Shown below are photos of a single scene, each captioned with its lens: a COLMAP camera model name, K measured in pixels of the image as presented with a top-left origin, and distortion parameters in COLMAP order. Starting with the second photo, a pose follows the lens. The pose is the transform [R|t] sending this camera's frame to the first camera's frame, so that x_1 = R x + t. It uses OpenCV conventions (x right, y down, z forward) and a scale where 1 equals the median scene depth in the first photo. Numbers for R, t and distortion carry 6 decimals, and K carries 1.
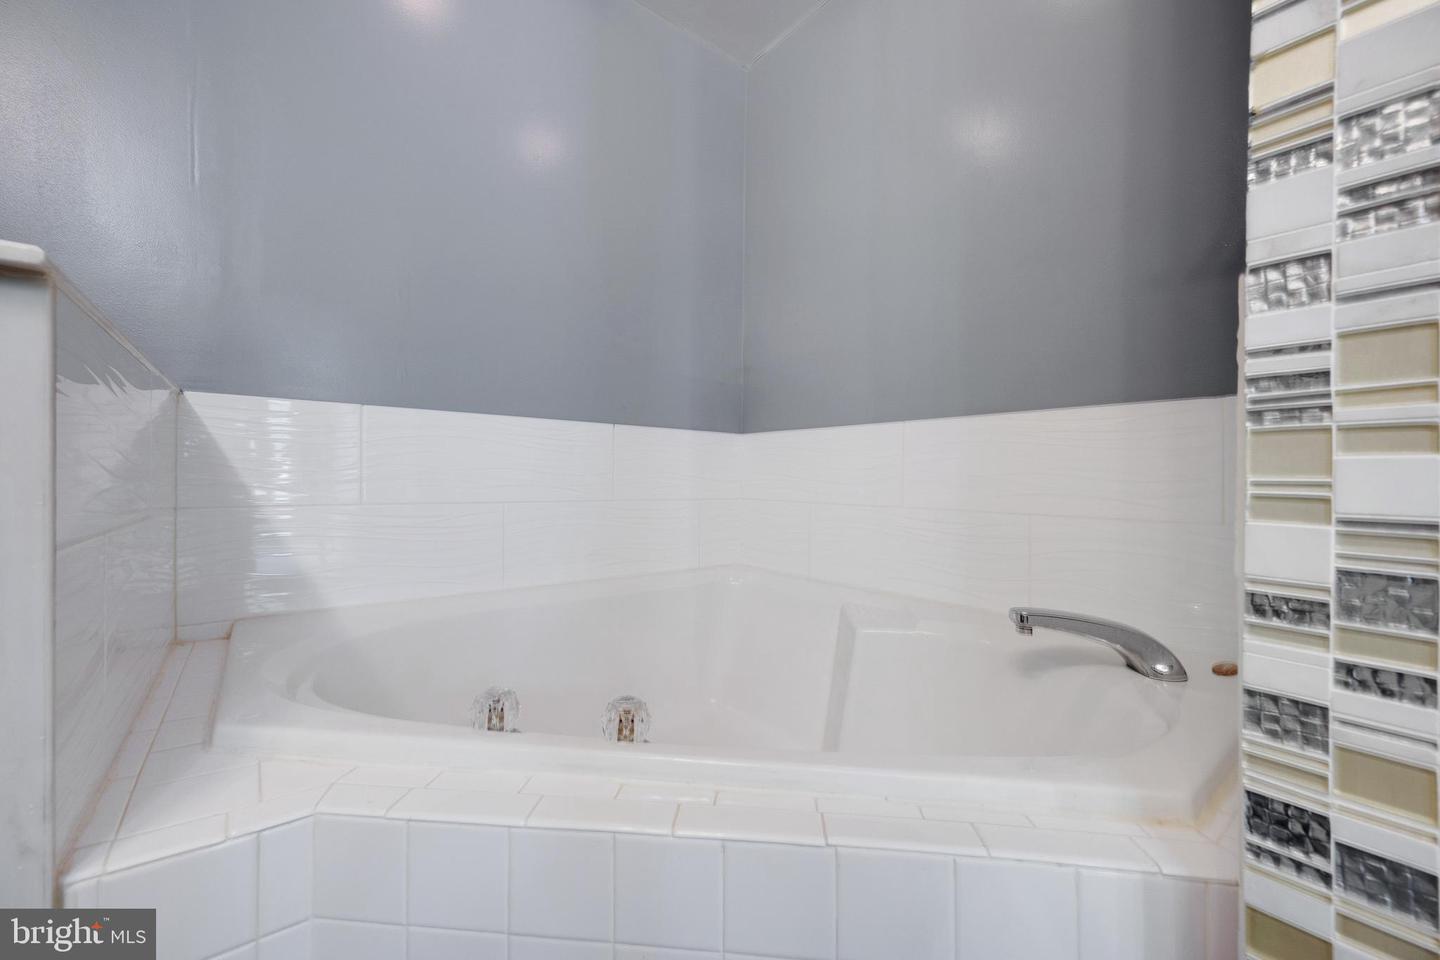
lens RADIAL K [[578.7, 0, 720.0], [0, 578.7, 480.0], [0, 0, 1]] dist [-0.000806, -0.000406]
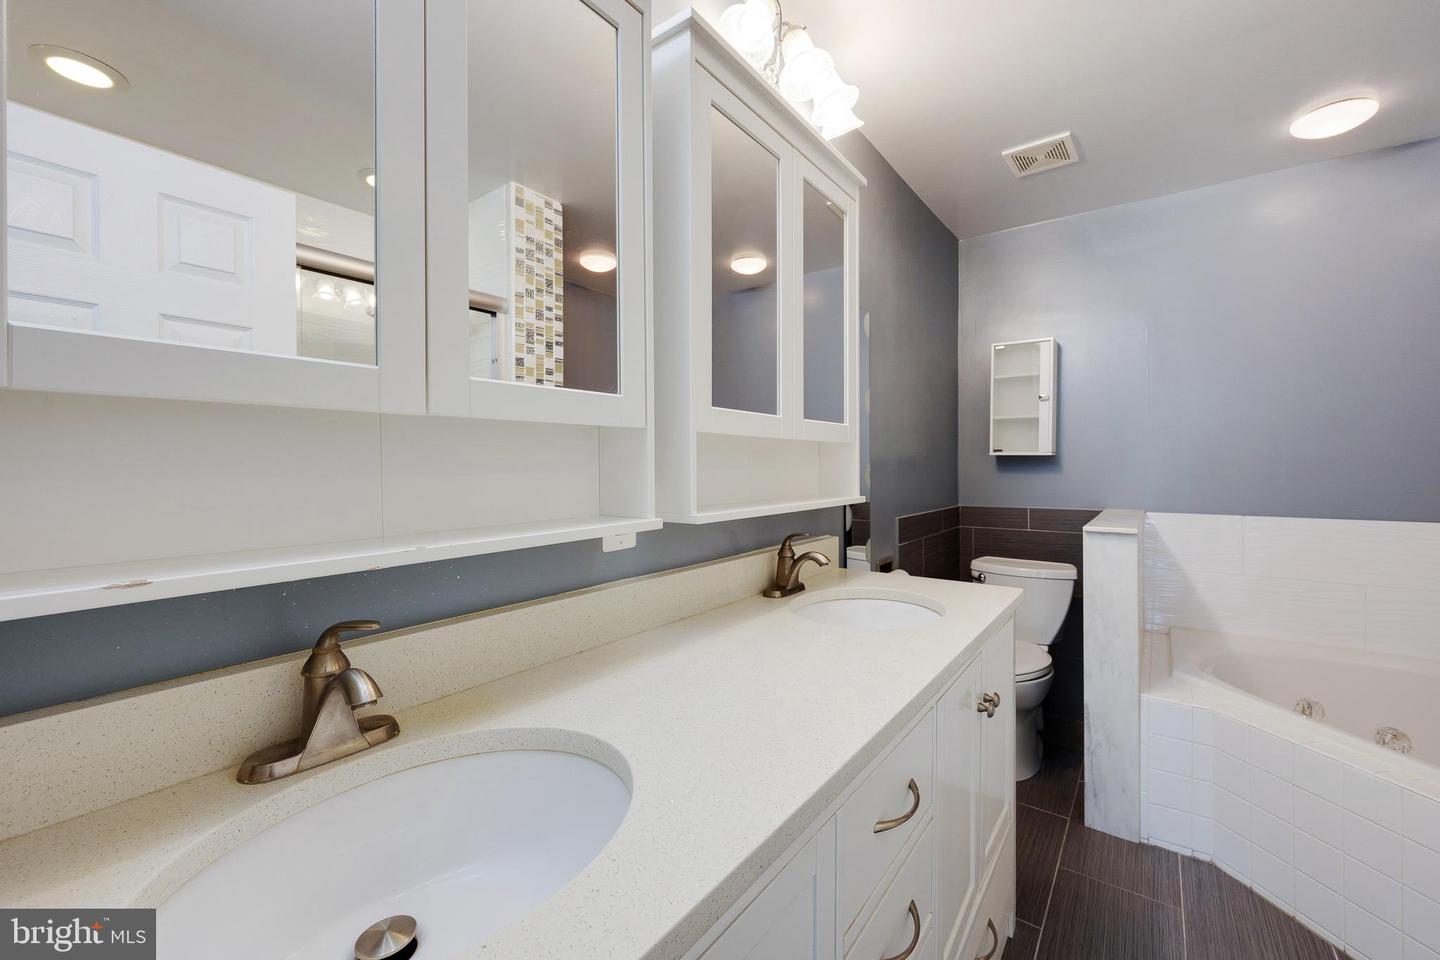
lens RADIAL K [[578.7, 0, 720.0], [0, 578.7, 480.0], [0, 0, 1]] dist [-0.000806, -0.000406]
pose [[0.243617, 0.005684, -0.969855, 1.086233], [0.007316, 0.999944, 0.007698, -0.441504], [0.969844, -0.008971, 0.243561, -1.510415]]
